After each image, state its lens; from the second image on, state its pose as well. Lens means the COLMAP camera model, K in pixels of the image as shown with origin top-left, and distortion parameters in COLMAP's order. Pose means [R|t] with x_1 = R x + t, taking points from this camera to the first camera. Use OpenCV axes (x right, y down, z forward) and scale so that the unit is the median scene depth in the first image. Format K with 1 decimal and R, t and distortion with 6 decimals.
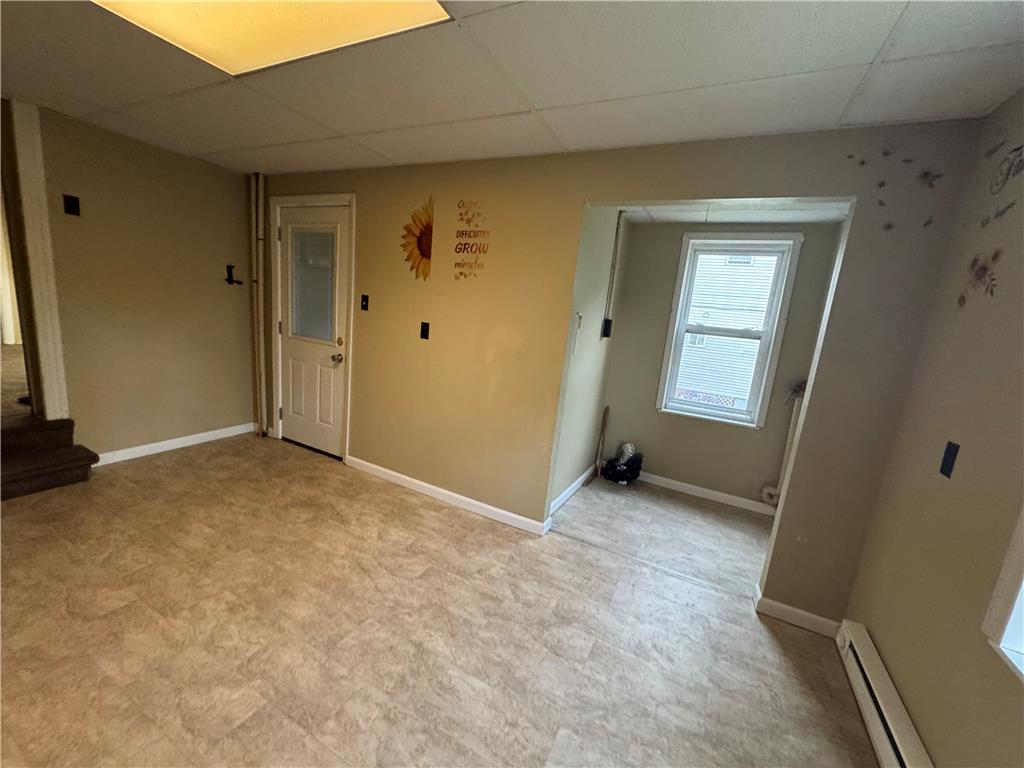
lens RADIAL K [[409.9, 0, 507.9], [0, 409.9, 382.4], [0, 0, 1]] dist [0.002482, 0.000242]
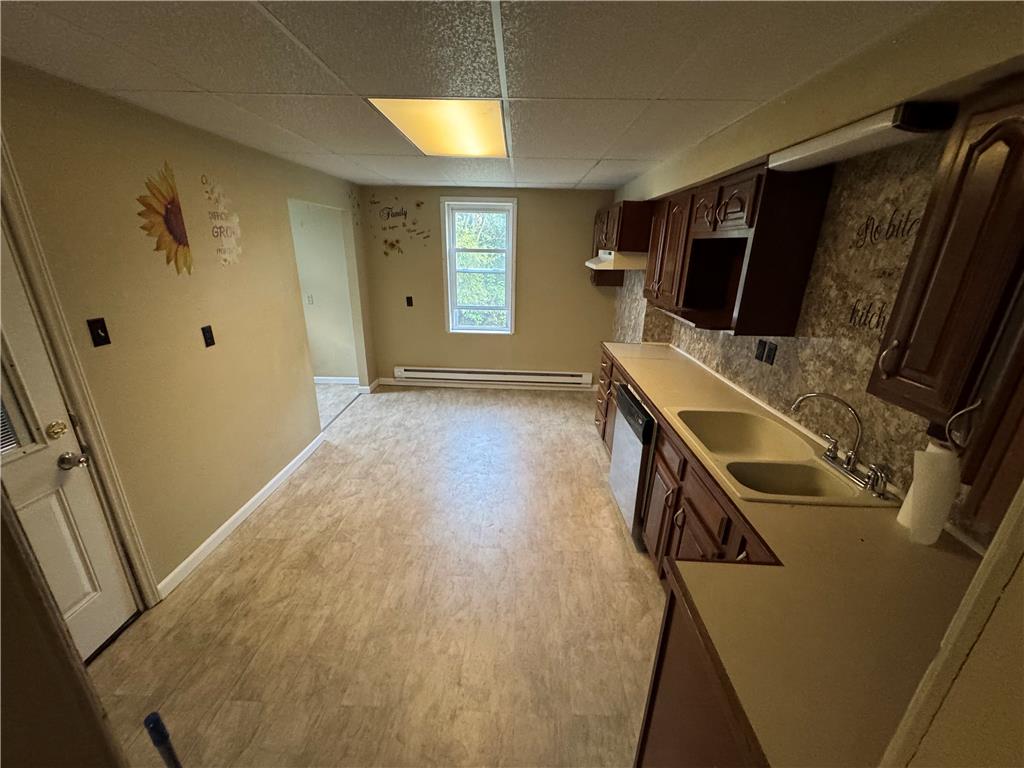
lens RADIAL K [[409.9, 0, 509.0], [0, 409.9, 385.0], [0, 0, 1]] dist [0.002482, 0.000242]
pose [[-0.430992, -0.389584, 0.813923, -1.203120], [0.113909, 0.871293, 0.477362, -0.375578], [-0.895137, 0.298452, -0.331143, 0.792032]]
